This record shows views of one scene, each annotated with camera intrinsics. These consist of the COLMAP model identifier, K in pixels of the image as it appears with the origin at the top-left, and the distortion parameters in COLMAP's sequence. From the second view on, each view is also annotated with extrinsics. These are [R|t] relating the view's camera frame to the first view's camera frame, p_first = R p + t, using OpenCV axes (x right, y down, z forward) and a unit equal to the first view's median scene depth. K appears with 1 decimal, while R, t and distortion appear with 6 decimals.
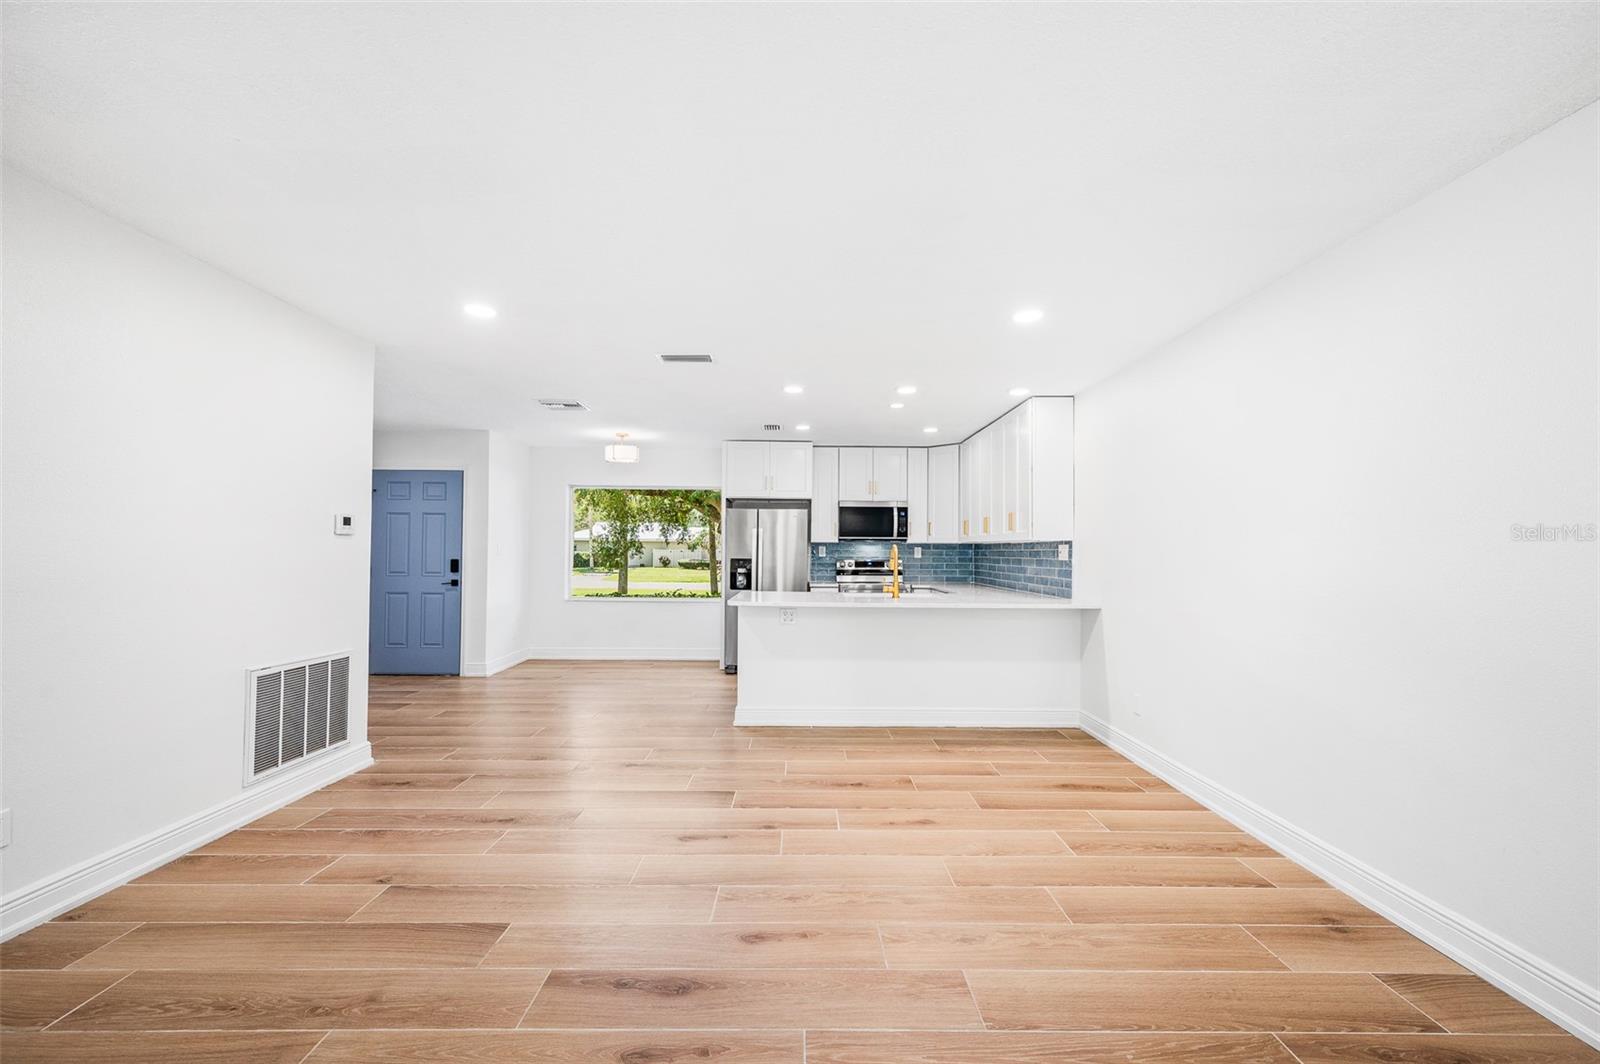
lens RADIAL K [[630.2, 0, 802.8], [0, 630.2, 535.9], [0, 0, 1]] dist [0.000721, 0.000085]
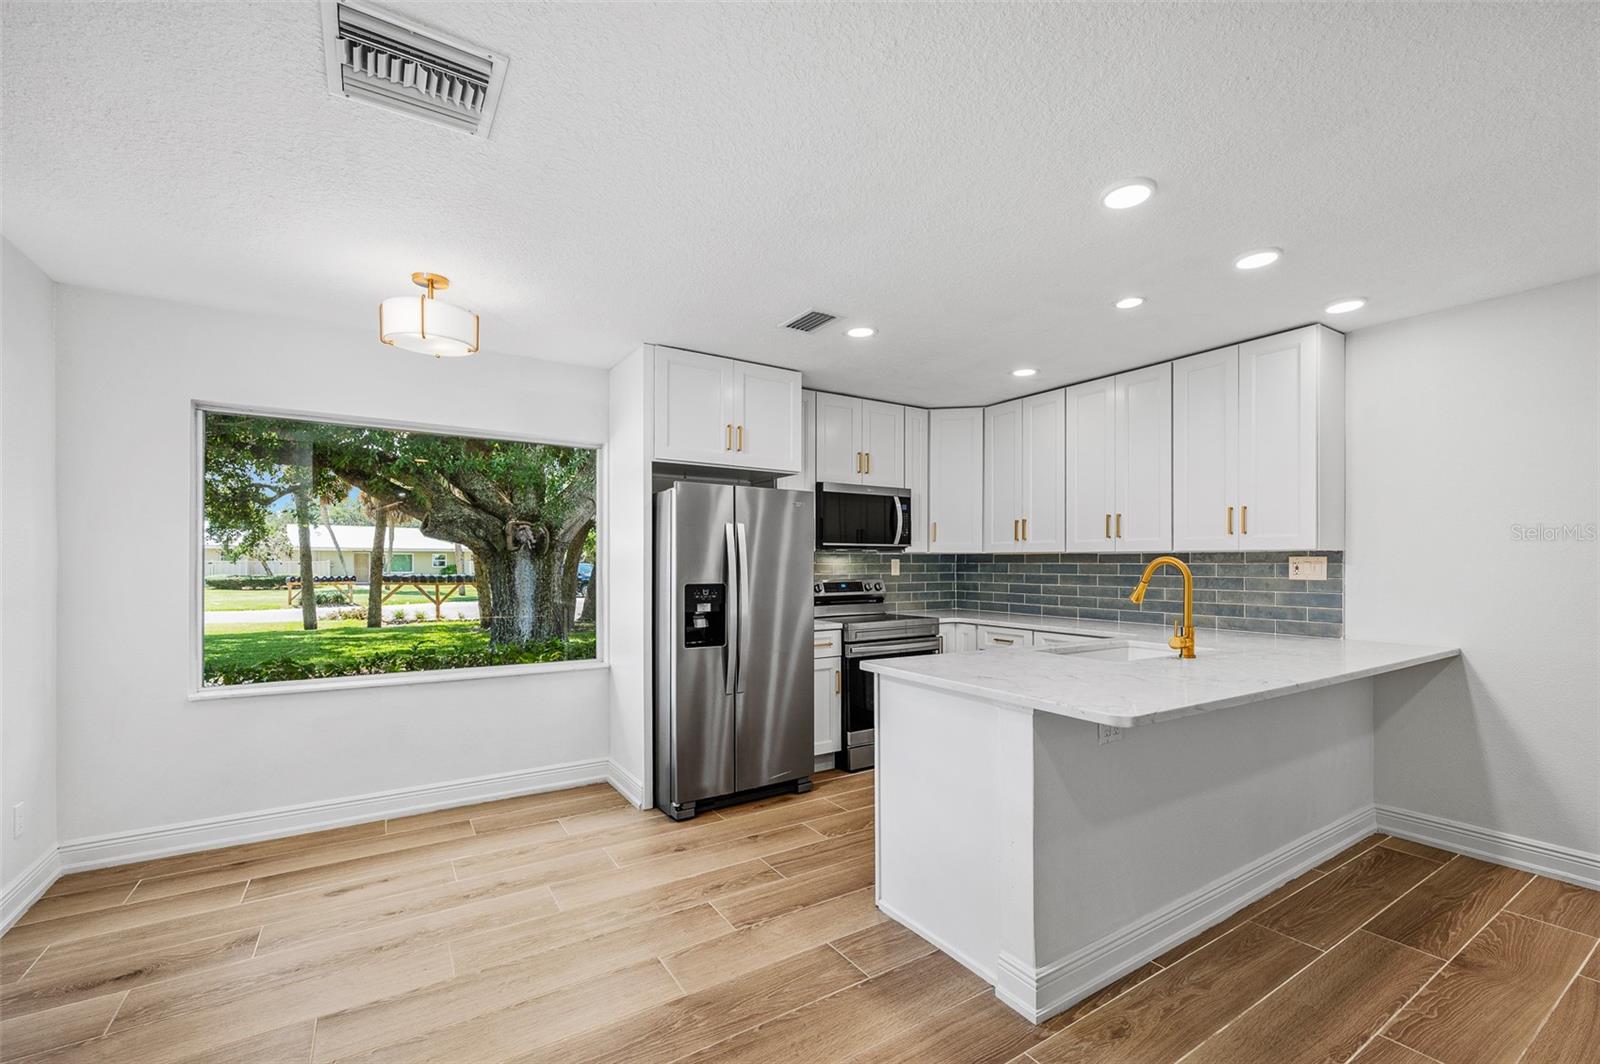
lens RADIAL K [[674.4, 0, 799.2], [0, 674.4, 562.3], [0, 0, 1]] dist [-0.011917, -0.000043]
pose [[0.848631, -0.006053, 0.528951, -0.289149], [-0.008363, 0.999656, 0.024858, 0.004658], [-0.528920, -0.025519, 0.848288, 0.473044]]
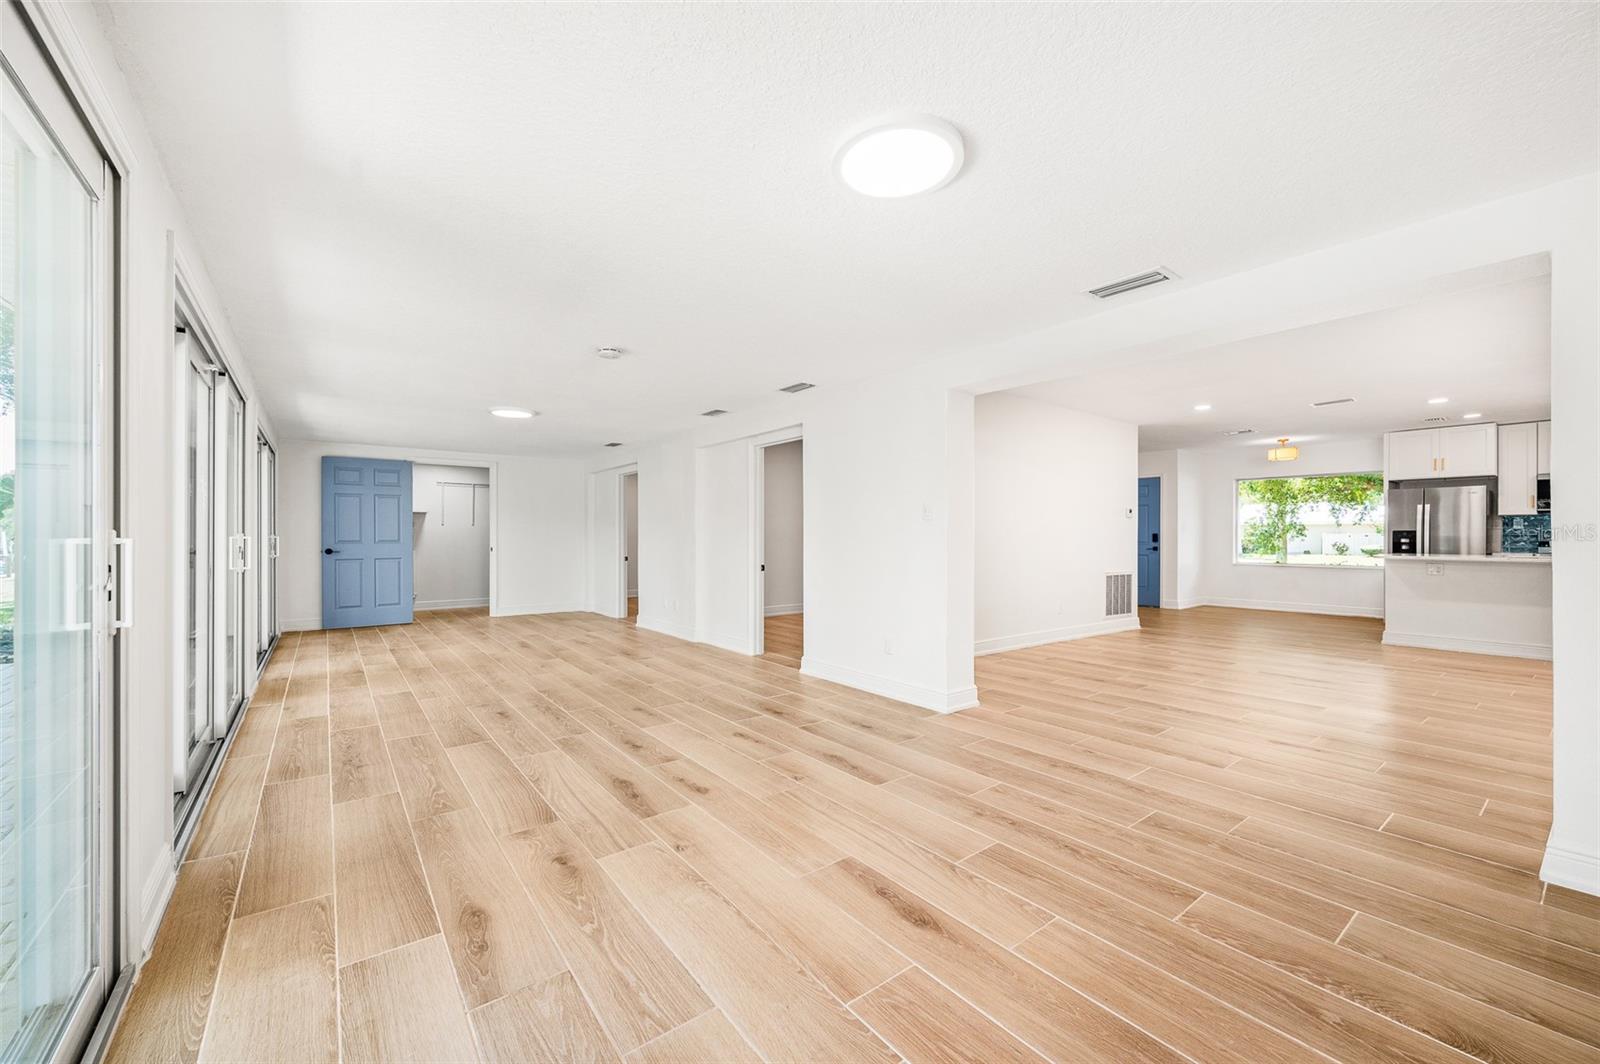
lens RADIAL K [[630.2, 0, 802.8], [0, 630.2, 535.9], [0, 0, 1]] dist [0.000721, 0.000085]
pose [[0.602516, -0.007832, -0.798069, 0.157245], [0.023367, 0.999696, 0.007831, 0.009173], [0.797765, -0.023367, 0.602516, -0.590216]]
